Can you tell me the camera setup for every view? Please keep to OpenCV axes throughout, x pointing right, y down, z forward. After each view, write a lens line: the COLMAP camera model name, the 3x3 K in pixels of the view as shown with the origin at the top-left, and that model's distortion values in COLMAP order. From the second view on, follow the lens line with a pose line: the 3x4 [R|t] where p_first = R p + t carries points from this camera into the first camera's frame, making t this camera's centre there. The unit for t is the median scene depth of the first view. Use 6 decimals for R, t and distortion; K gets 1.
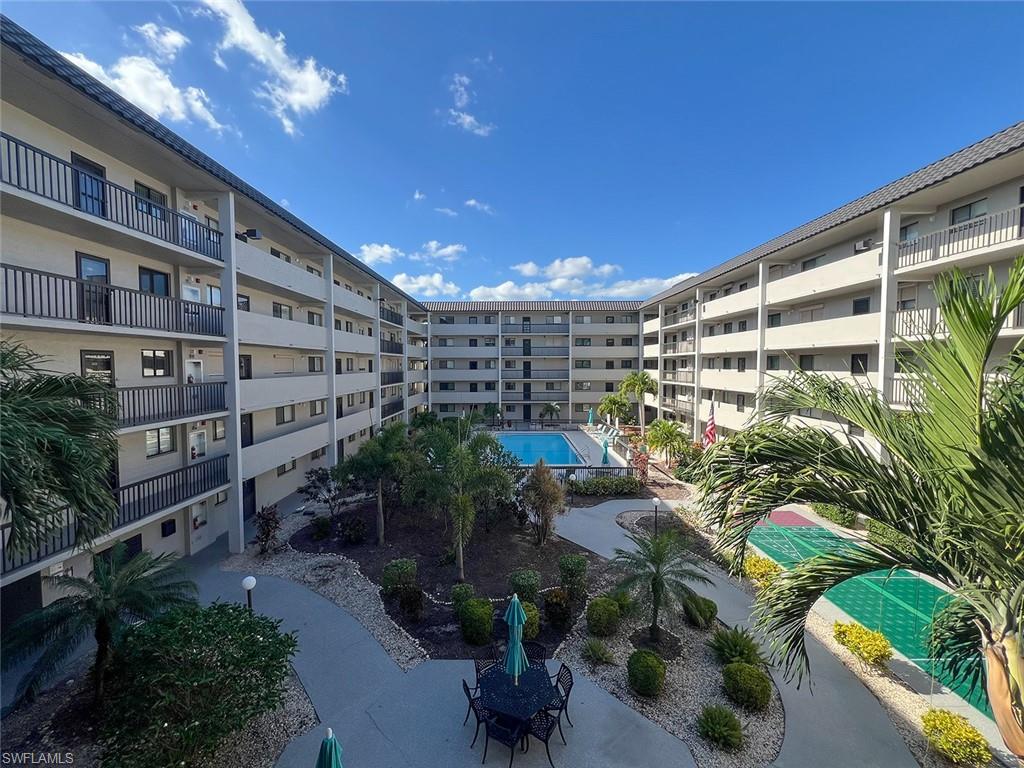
lens RADIAL K [[411.4, 0, 512.5], [0, 411.4, 383.4], [0, 0, 1]] dist [0.000474, -0.000094]
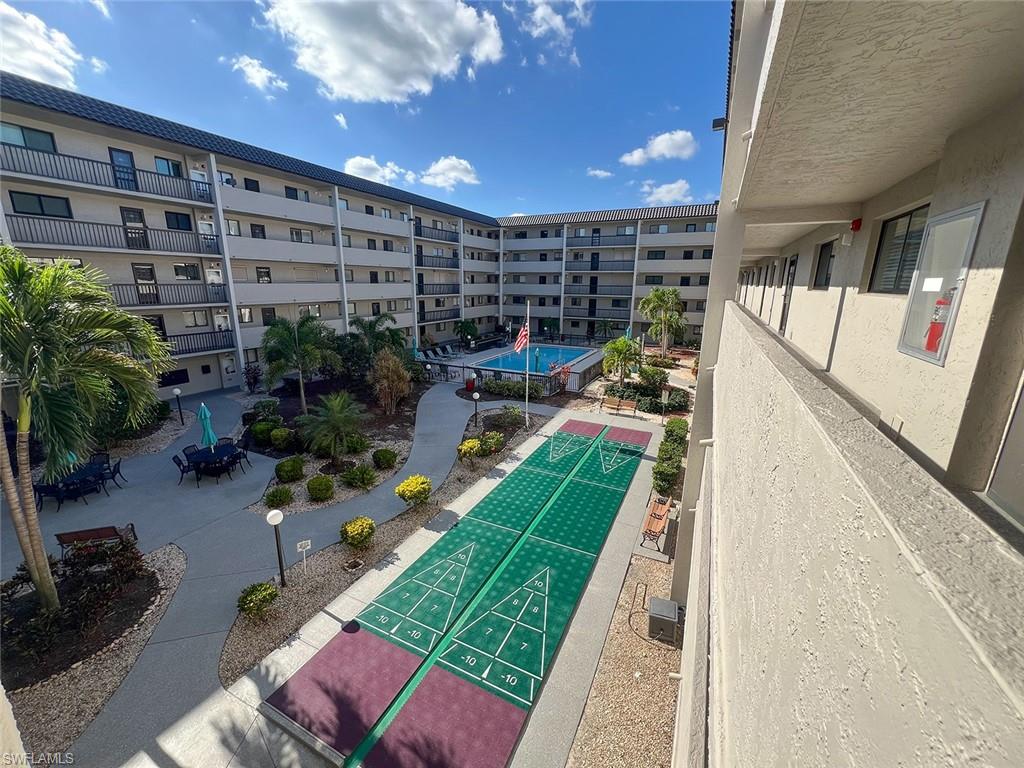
lens RADIAL K [[411.4, 0, 507.3], [0, 411.4, 382.6], [0, 0, 1]] dist [0.000474, -0.000094]
pose [[0.891815, 0.120505, -0.436057, 0.309409], [-0.033822, 0.978933, 0.201359, 0.003541], [0.451135, -0.164827, 0.877103, 0.009146]]
